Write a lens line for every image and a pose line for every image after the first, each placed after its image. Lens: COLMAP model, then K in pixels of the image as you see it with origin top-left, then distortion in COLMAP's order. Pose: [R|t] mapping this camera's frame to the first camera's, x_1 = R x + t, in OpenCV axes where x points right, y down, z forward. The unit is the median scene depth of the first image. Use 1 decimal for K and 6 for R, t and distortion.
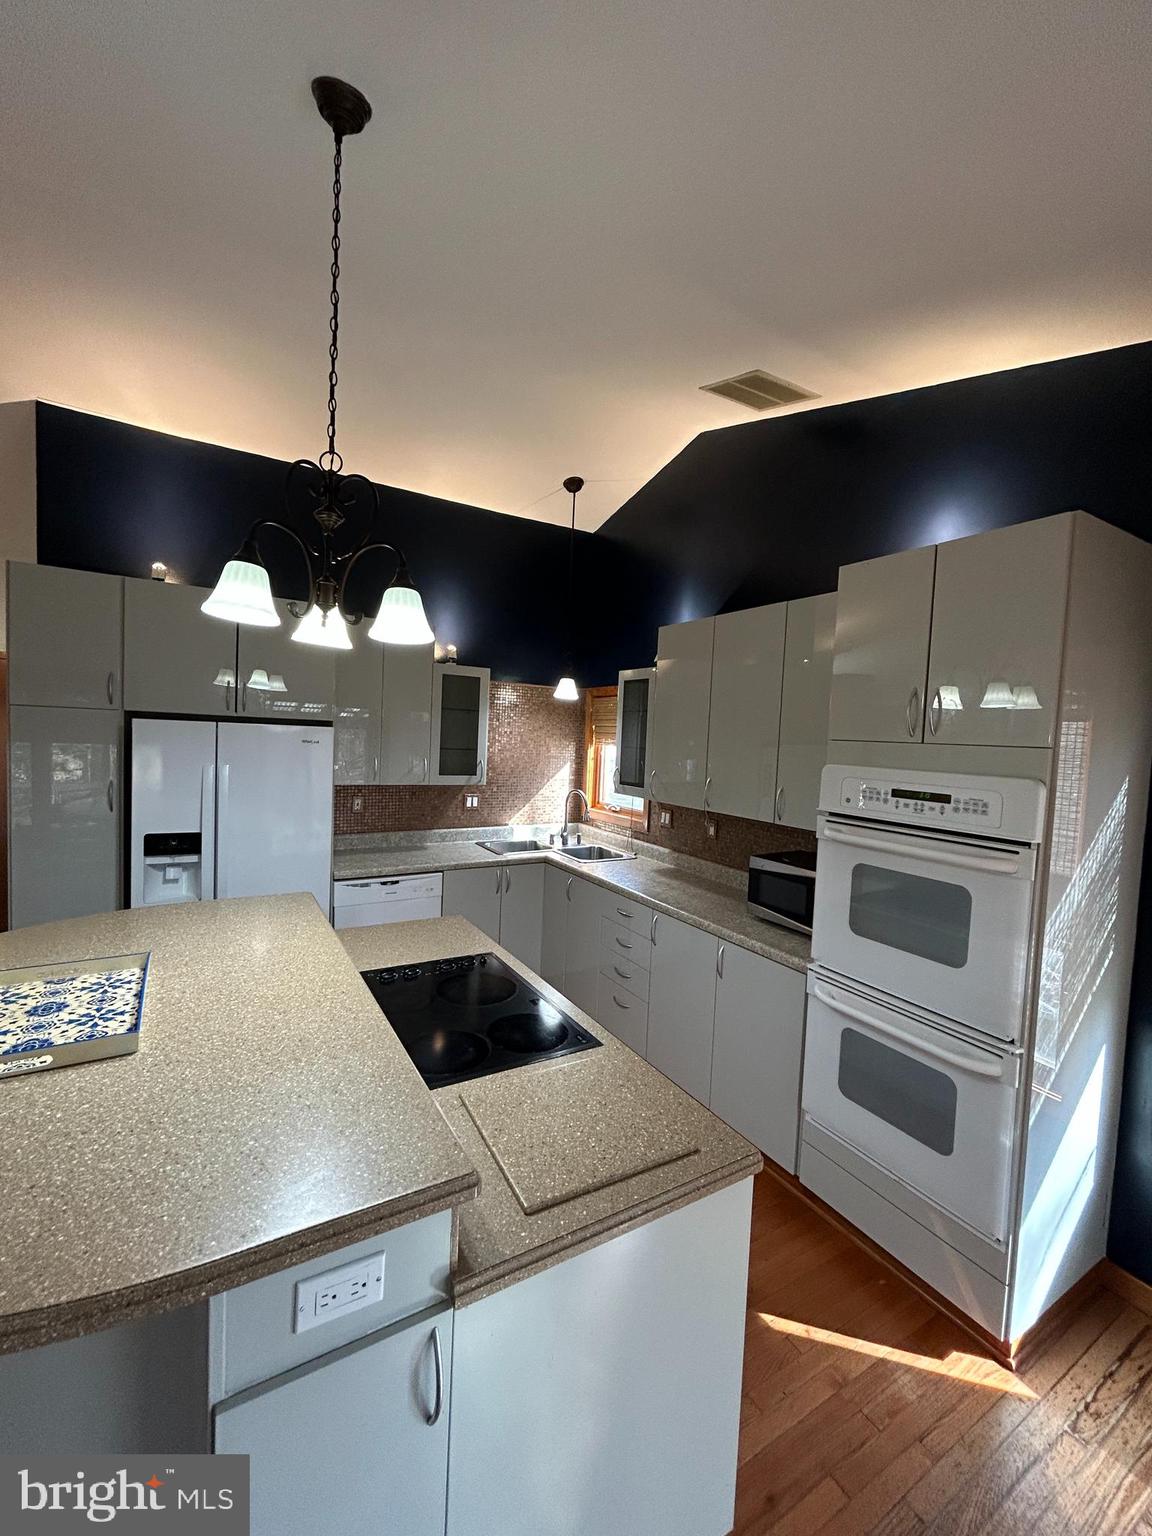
lens RADIAL K [[617.5, 0, 576.0], [0, 617.5, 768.0], [0, 0, 1]] dist [0.002000, 0.000622]
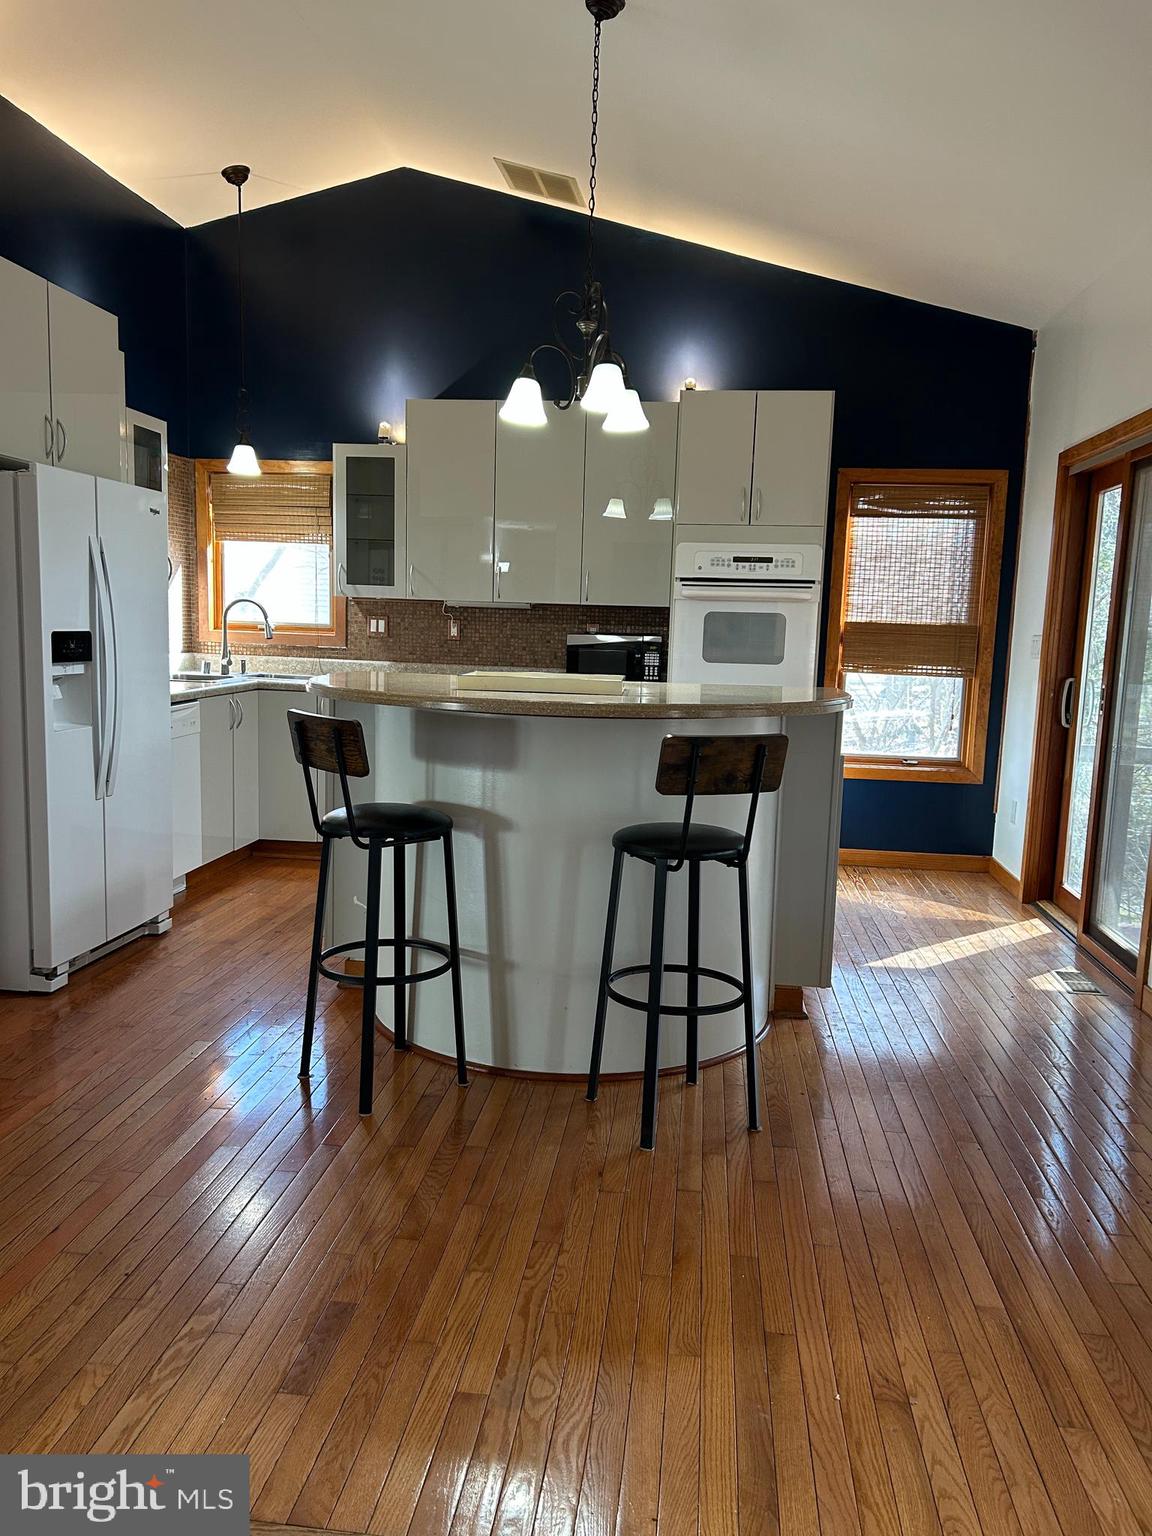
lens RADIAL K [[1186.0, 0, 575.7], [0, 1186.0, 794.8], [0, 0, 1]] dist [0.005948, -0.000375]
pose [[0.600994, -0.141545, 0.786620, -1.795072], [0.042149, 0.988437, 0.145657, 0.149128], [-0.798141, -0.054384, 0.600011, -0.377380]]
